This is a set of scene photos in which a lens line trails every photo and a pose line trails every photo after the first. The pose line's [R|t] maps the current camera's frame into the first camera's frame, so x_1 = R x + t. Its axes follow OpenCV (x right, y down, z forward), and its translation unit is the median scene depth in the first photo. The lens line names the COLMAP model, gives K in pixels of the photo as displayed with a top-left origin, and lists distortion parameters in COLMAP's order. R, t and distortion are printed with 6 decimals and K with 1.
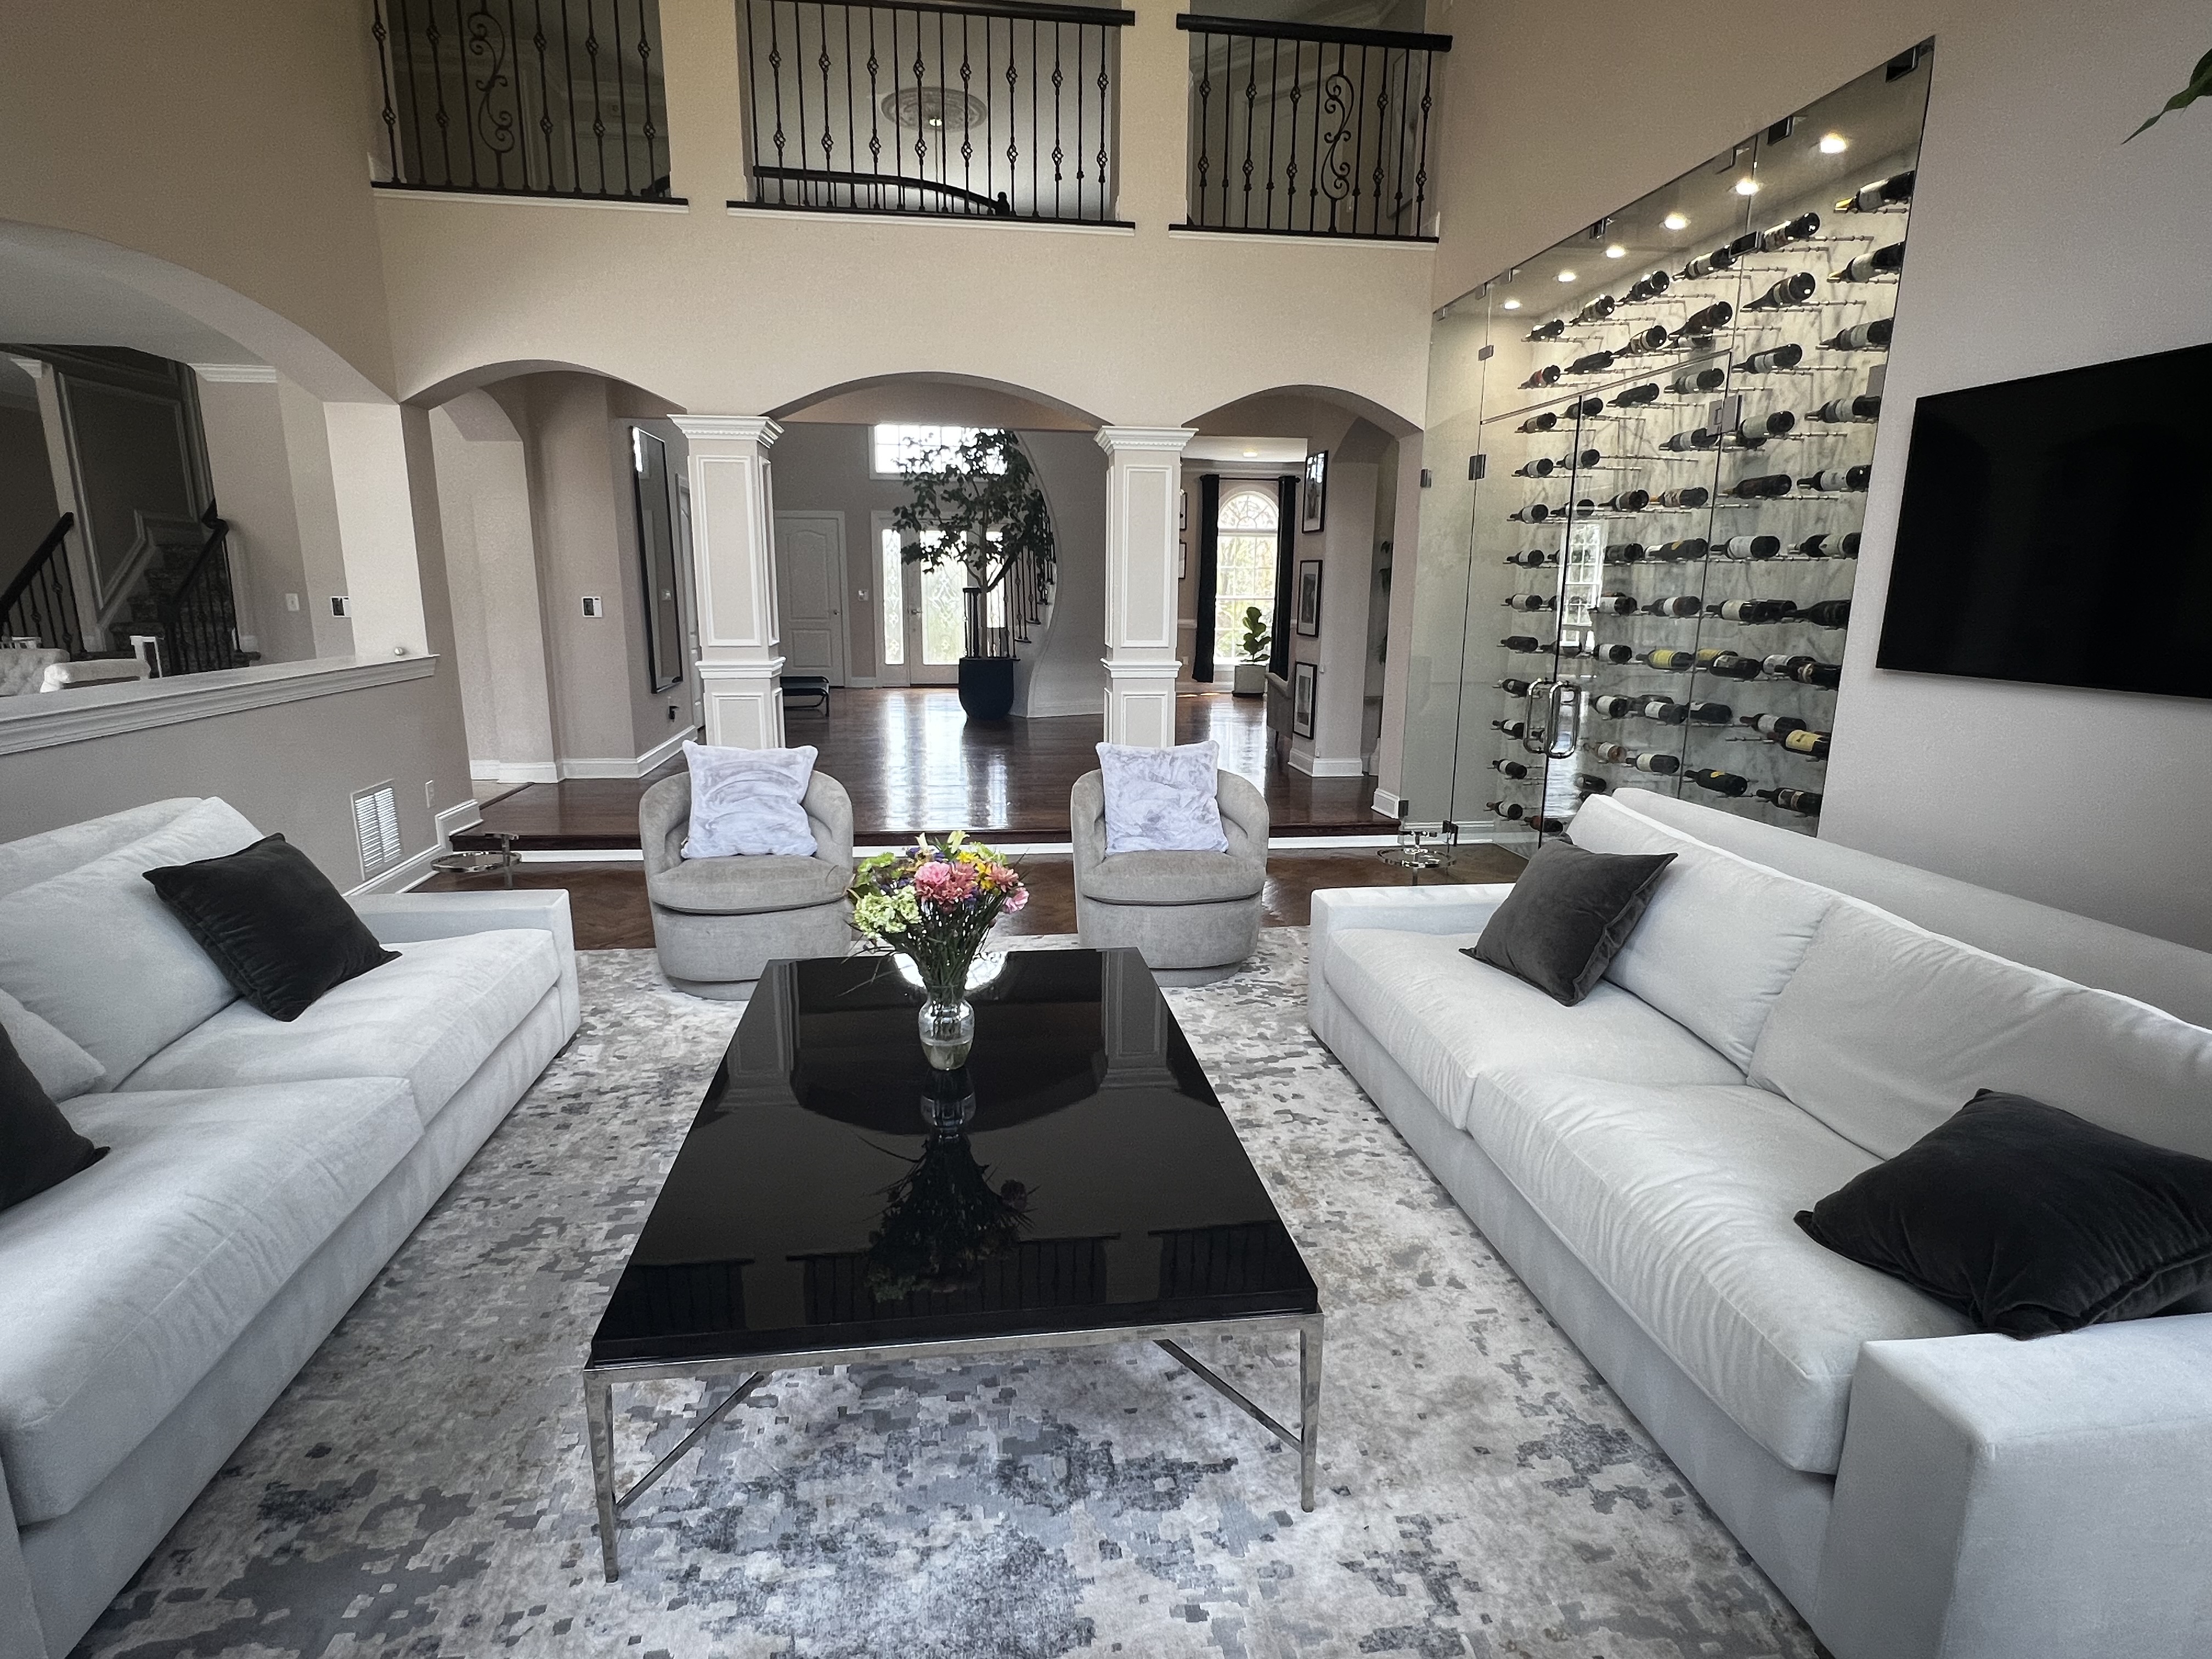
lens RADIAL K [[1117.2, 0, 1093.6], [0, 1117.2, 833.0], [0, 0, 1]] dist [-0.002747, 0.000260]
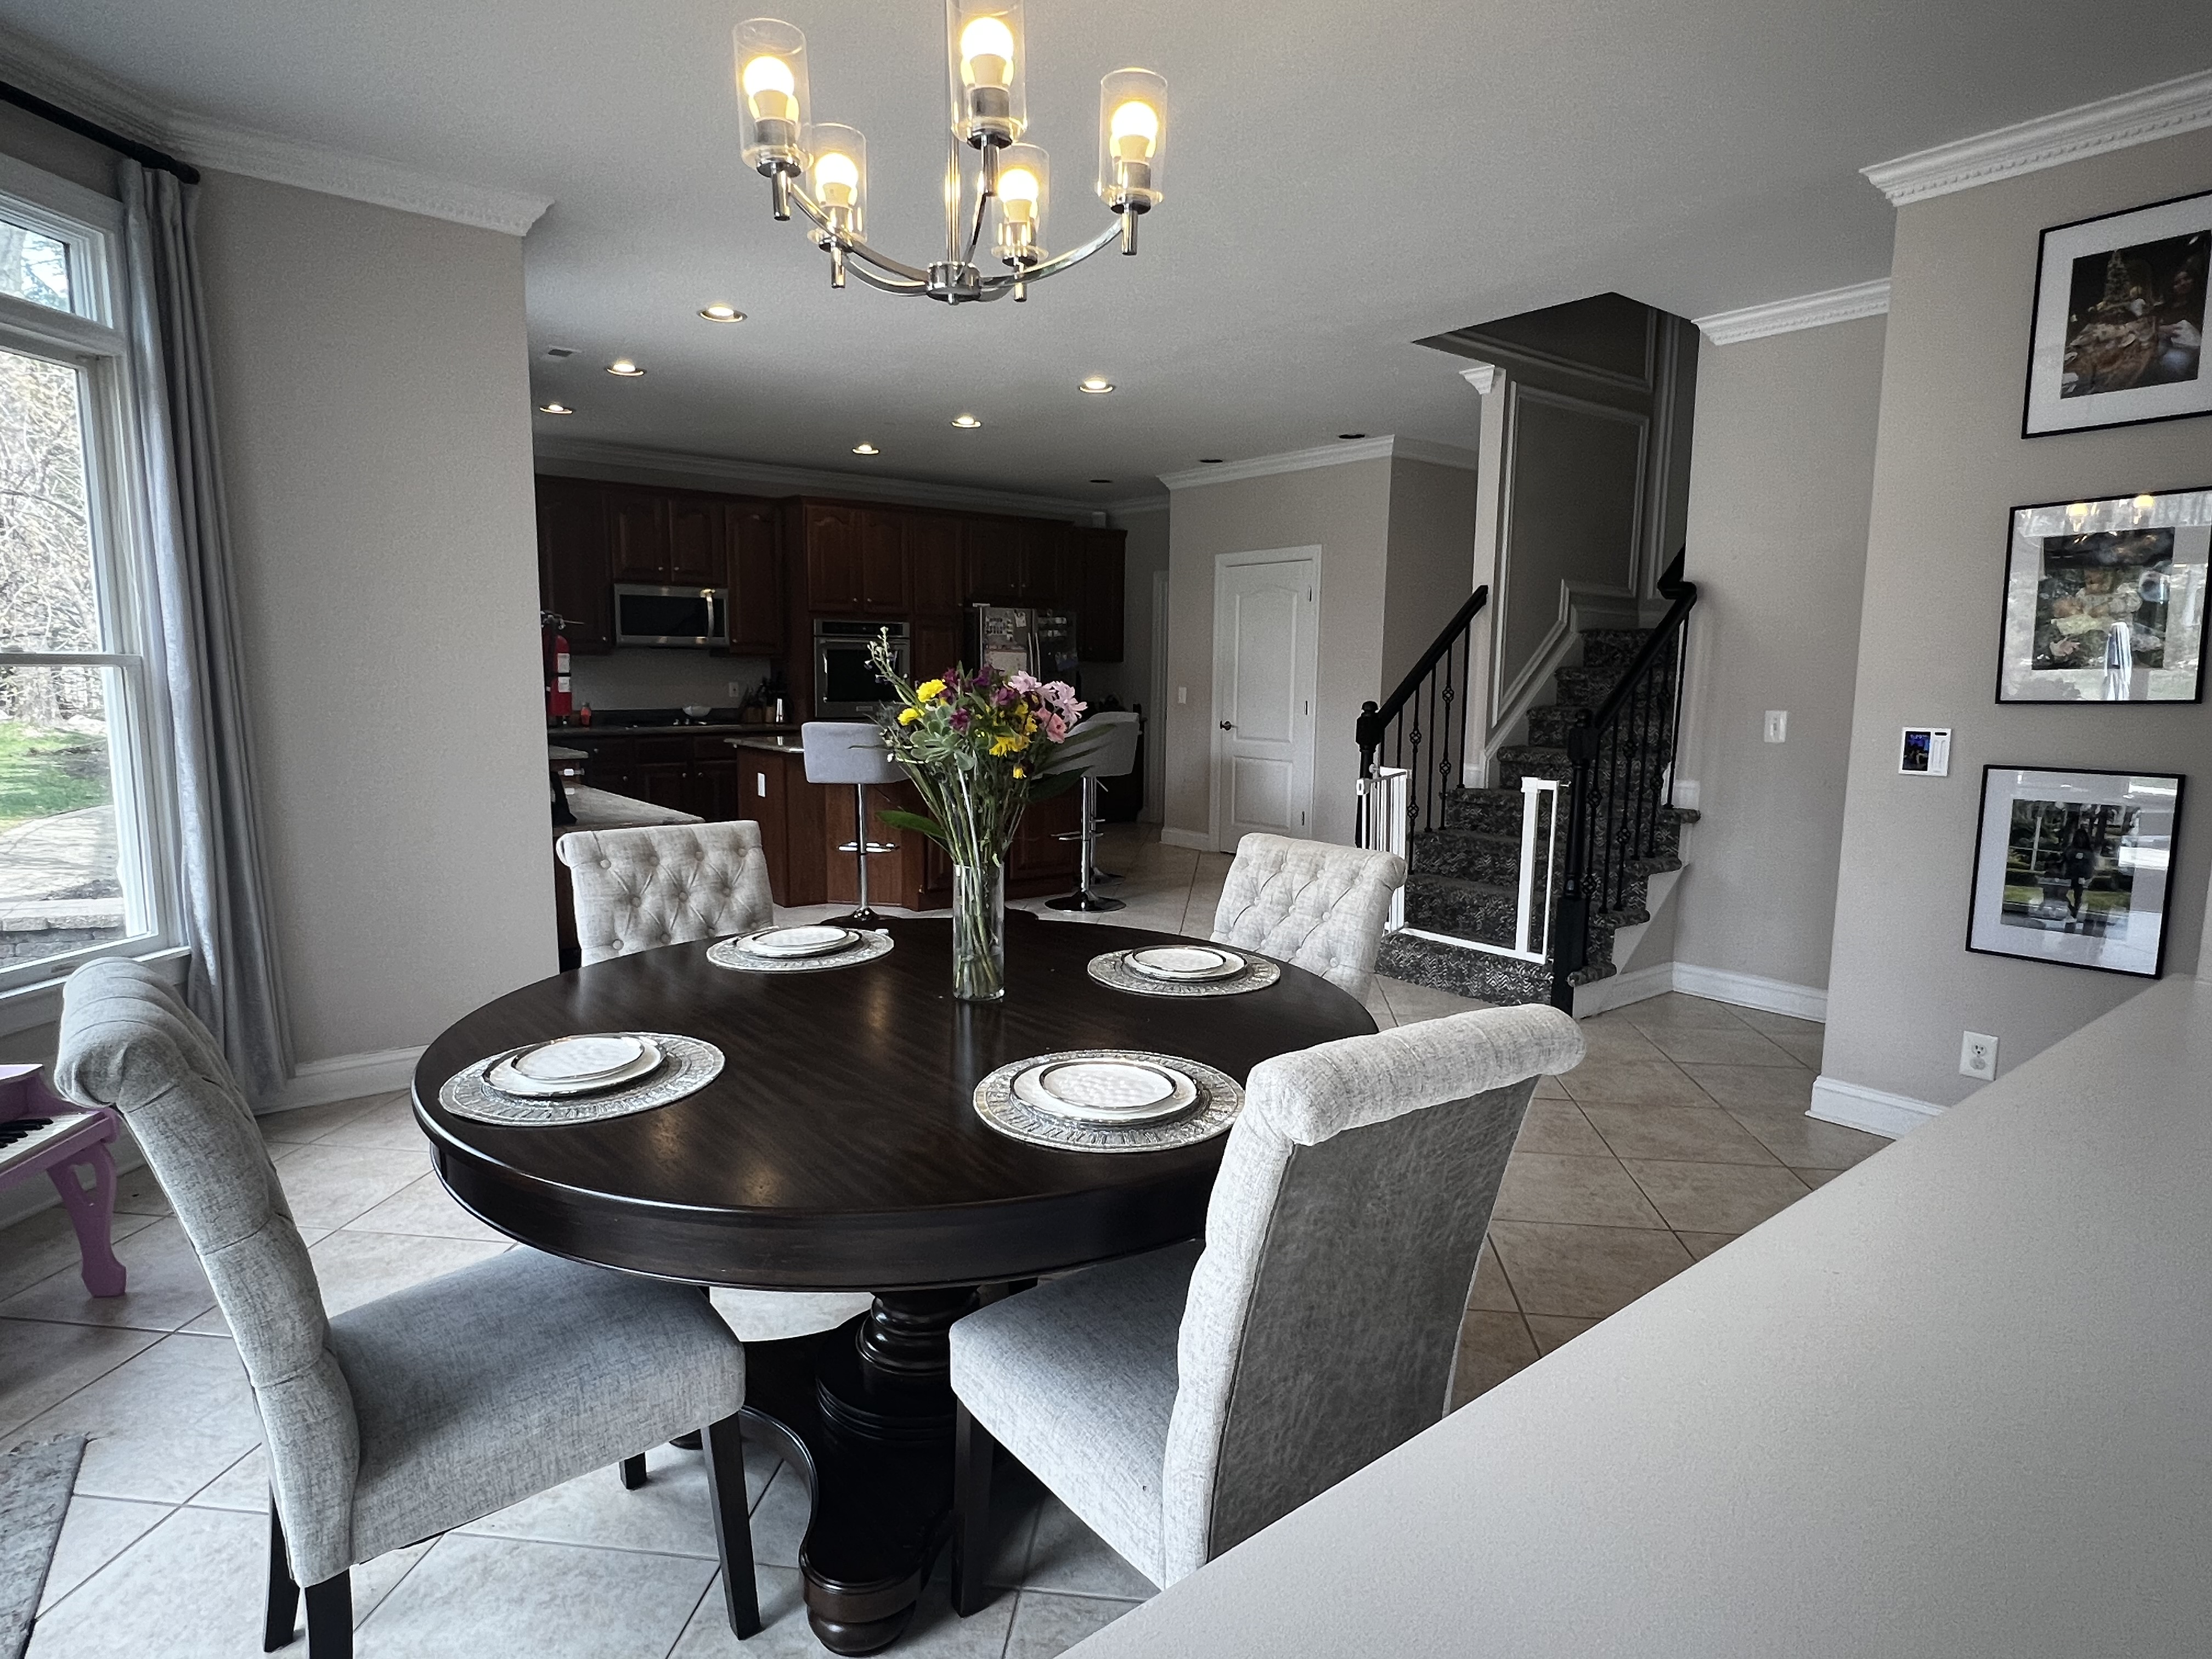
lens RADIAL K [[1243.7, 0, 1113.5], [0, 1243.7, 838.5], [0, 0, 1]] dist [0.002053, -0.004649]
pose [[0.528385, 0.112535, -0.841514, -0.827866], [-0.189556, 0.981793, 0.012273, -0.221645], [0.827574, 0.153029, 0.540096, 0.923543]]
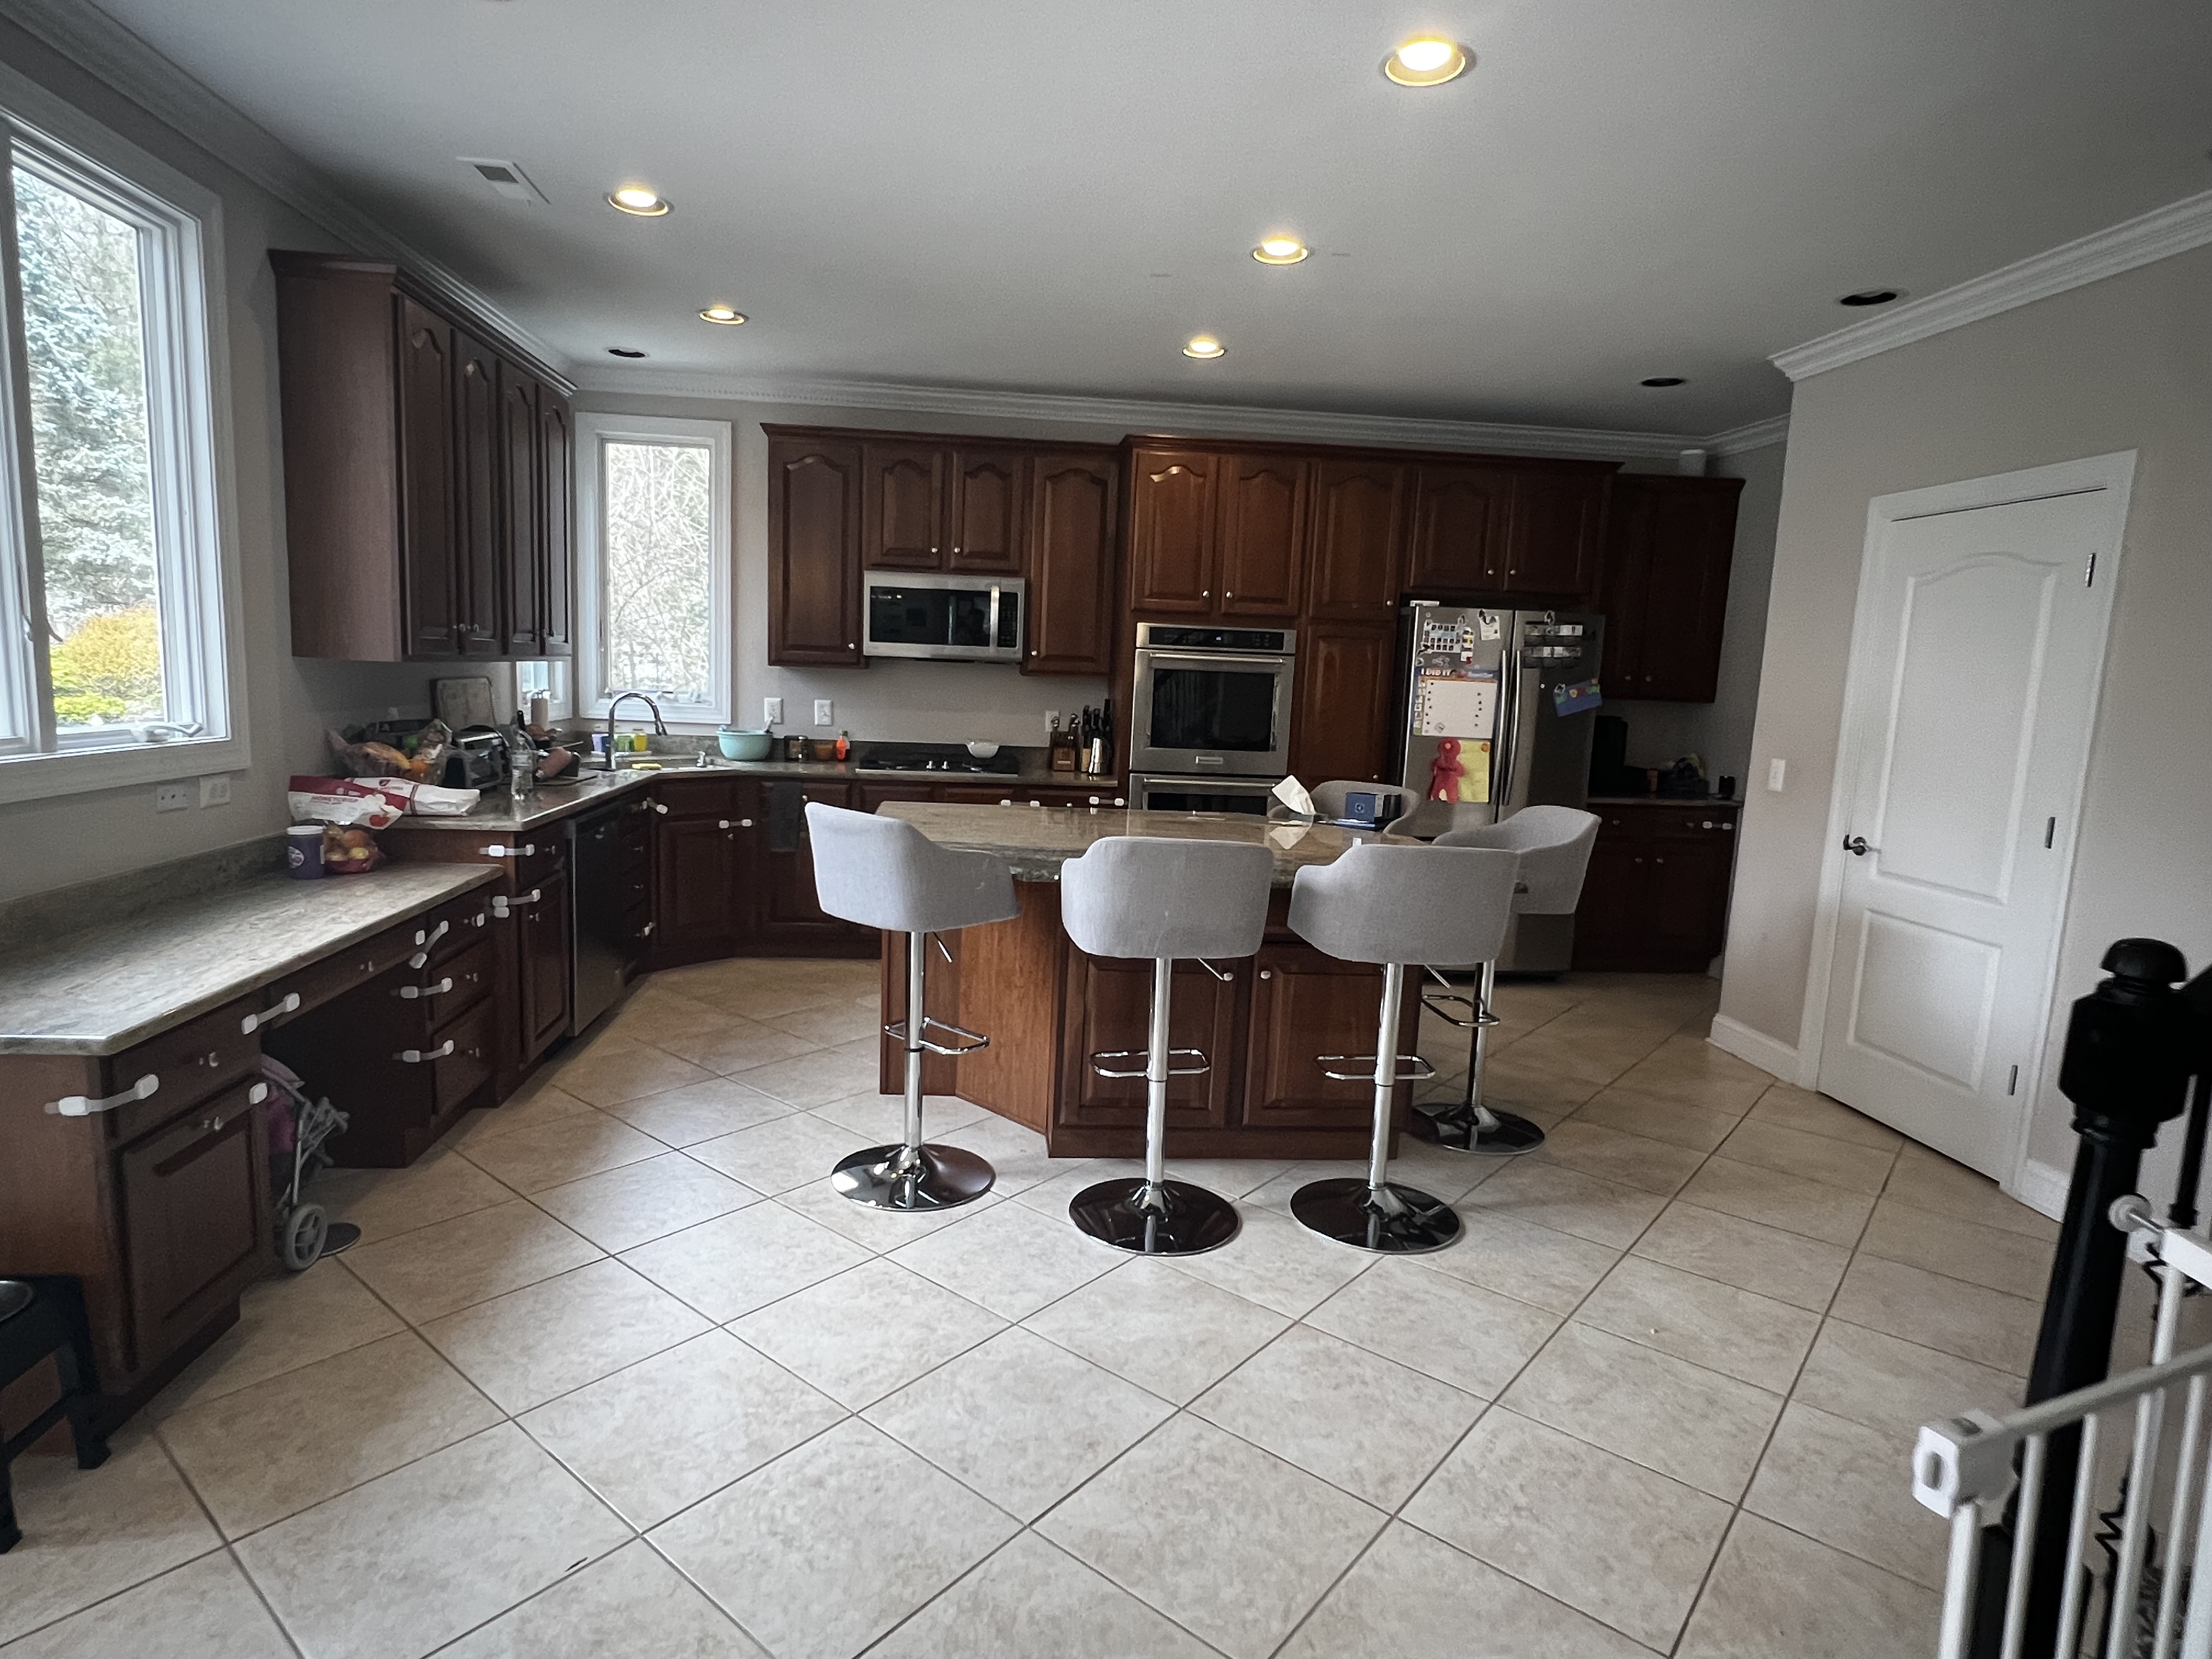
lens RADIAL K [[1243.7, 0, 1074.4], [0, 1243.7, 841.9], [0, 0, 1]] dist [0.002053, -0.004649]
pose [[-0.026258, 0.132145, -0.990883, -1.565044], [-0.258606, 0.956584, 0.134424, -0.417002], [0.965626, 0.259778, 0.009055, 1.635540]]
